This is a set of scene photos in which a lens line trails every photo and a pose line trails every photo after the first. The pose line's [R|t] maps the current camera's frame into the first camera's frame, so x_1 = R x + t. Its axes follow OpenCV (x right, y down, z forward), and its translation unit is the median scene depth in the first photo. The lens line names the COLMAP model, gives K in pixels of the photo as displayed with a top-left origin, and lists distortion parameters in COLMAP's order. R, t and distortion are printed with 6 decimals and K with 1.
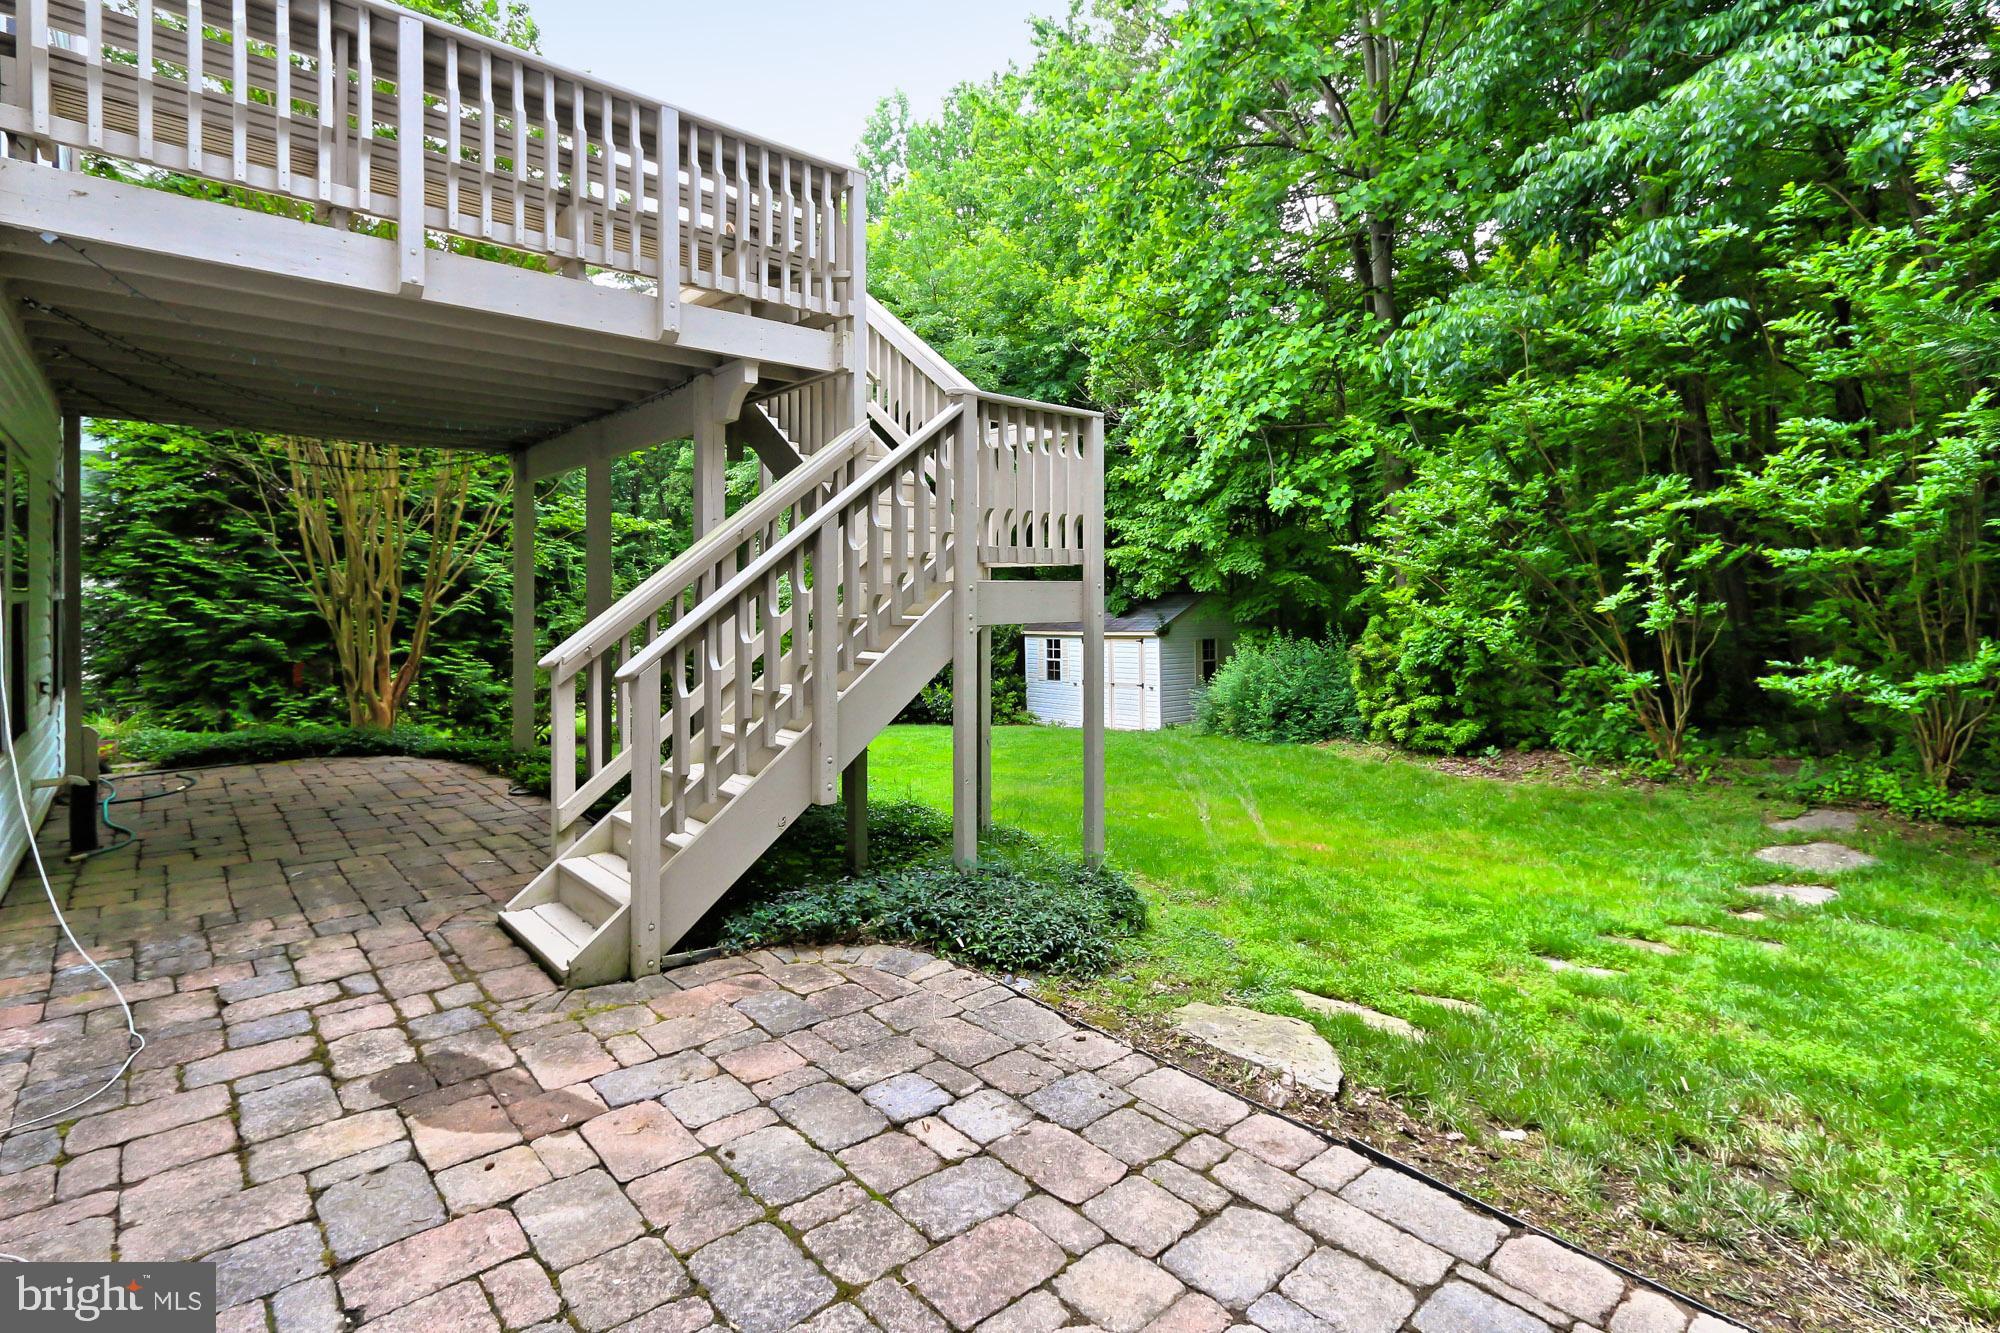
lens RADIAL K [[954.6, 0, 1002.5], [0, 954.6, 599.7], [0, 0, 1]] dist [-0.001563, -0.000046]
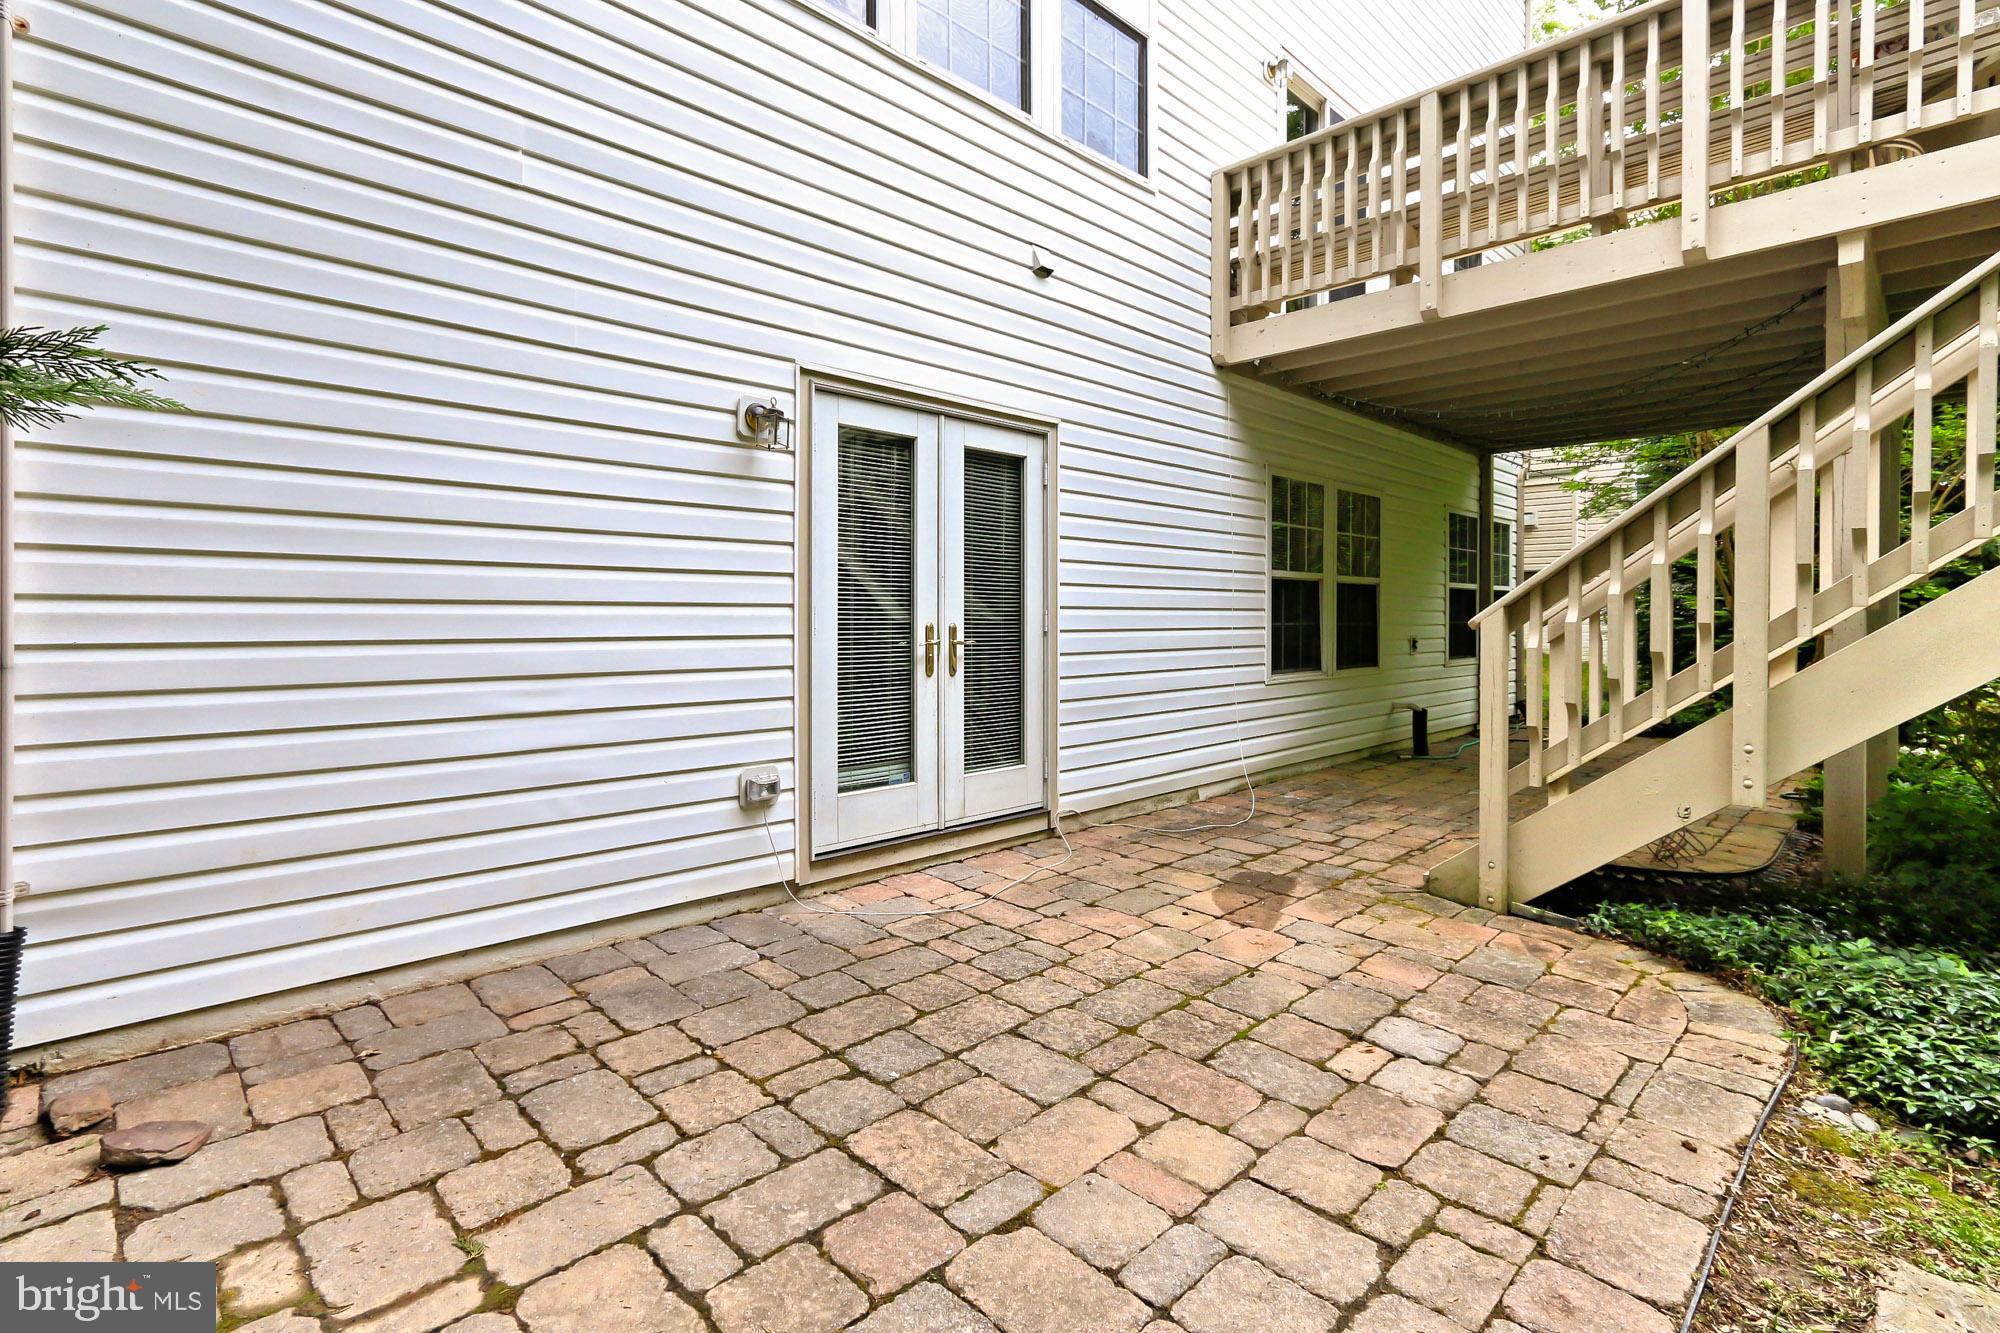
lens RADIAL K [[927.4, 0, 1004.0], [0, 927.4, 654.2], [0, 0, 1]] dist [0.030737, -0.000224]
pose [[0.053152, 0.045889, -0.997531, 0.816959], [-0.001518, 0.998946, 0.045873, 0.079941], [0.998585, -0.000924, 0.053166, 0.523580]]
